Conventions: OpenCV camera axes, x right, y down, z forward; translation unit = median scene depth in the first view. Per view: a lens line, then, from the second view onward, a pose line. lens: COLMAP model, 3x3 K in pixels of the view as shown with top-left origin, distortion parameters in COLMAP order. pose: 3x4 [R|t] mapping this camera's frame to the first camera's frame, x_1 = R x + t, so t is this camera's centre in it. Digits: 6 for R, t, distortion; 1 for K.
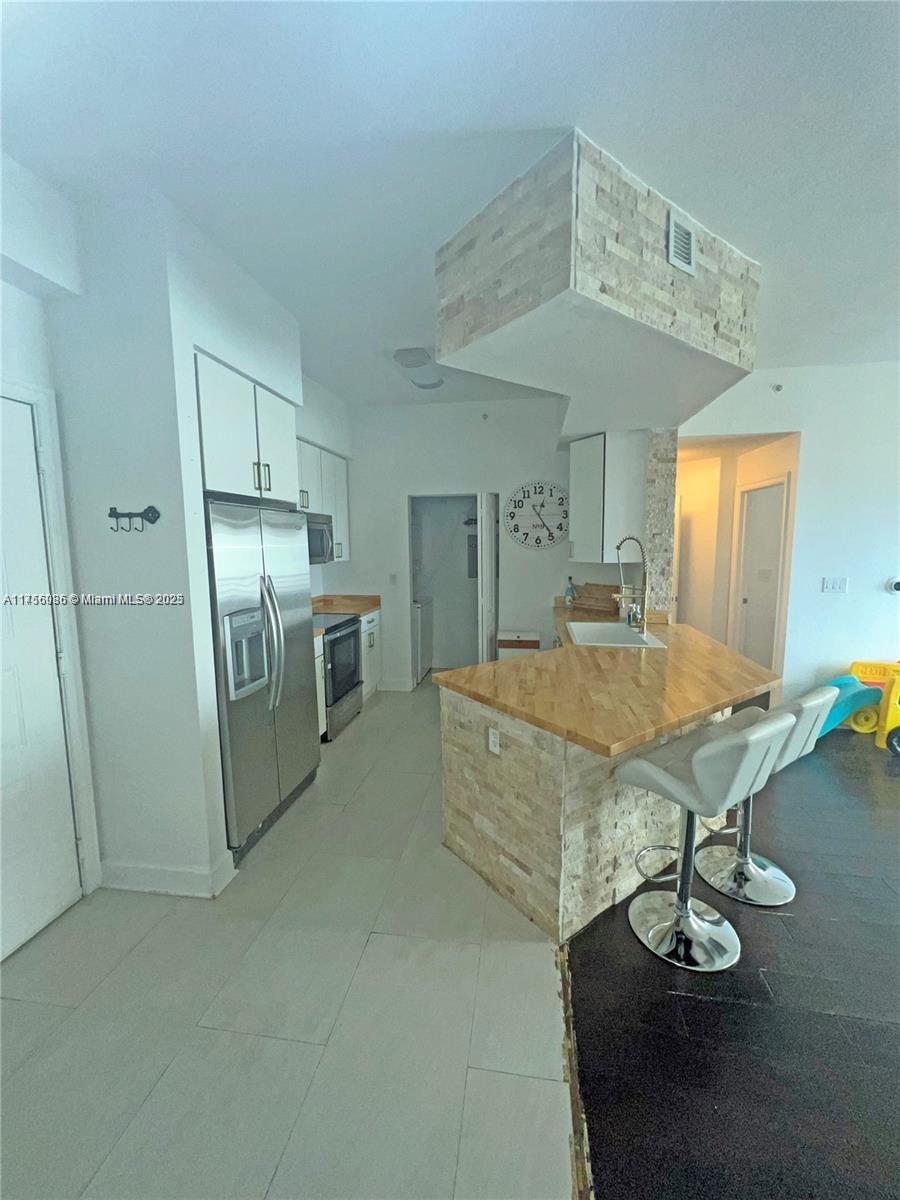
lens RADIAL K [[478.3, 0, 448.7], [0, 478.3, 593.2], [0, 0, 1]] dist [0.001494, 0.000186]
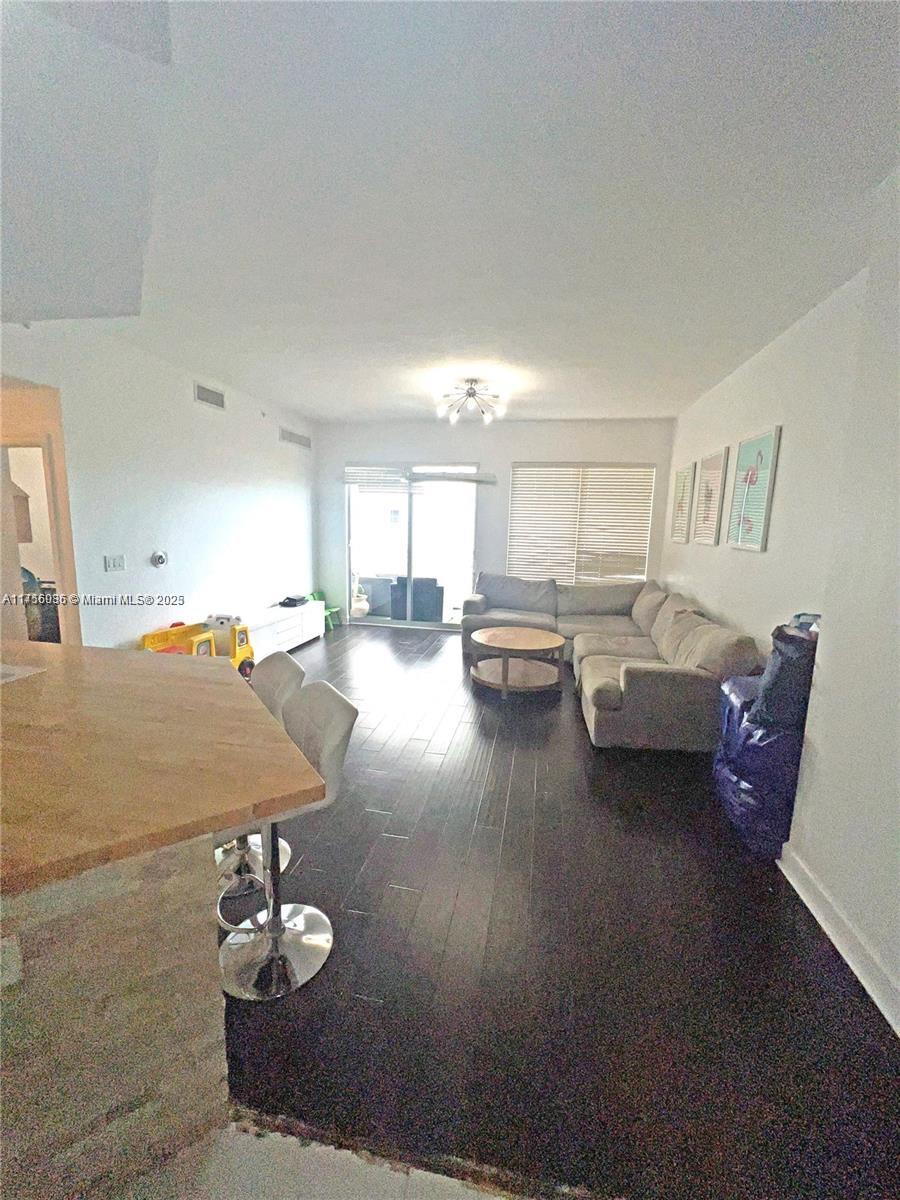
lens RADIAL K [[478.3, 0, 448.3], [0, 478.3, 595.9], [0, 0, 1]] dist [0.001494, 0.000186]
pose [[0.019854, -0.143589, 0.989438, -0.288414], [0.083781, 0.986391, 0.141466, -0.058531], [-0.996286, 0.080087, 0.031614, 0.539418]]
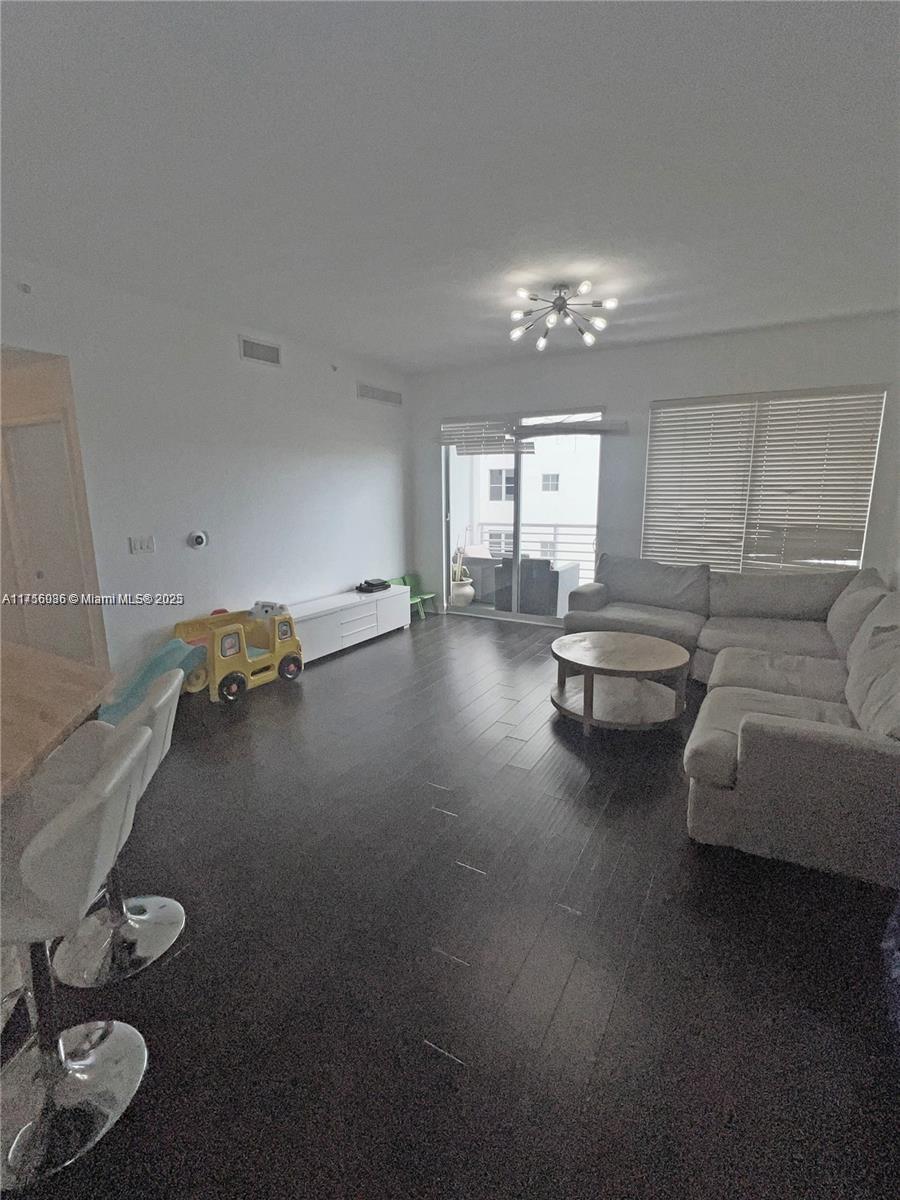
lens RADIAL K [[536.3, 0, 452.2], [0, 536.3, 596.2], [0, 0, 1]] dist [0.001246, 0.000561]
pose [[0.342584, -0.180291, 0.922026, 0.103065], [0.106285, 0.982551, 0.152636, -0.025441], [-0.933456, 0.045707, 0.355768, 0.181302]]
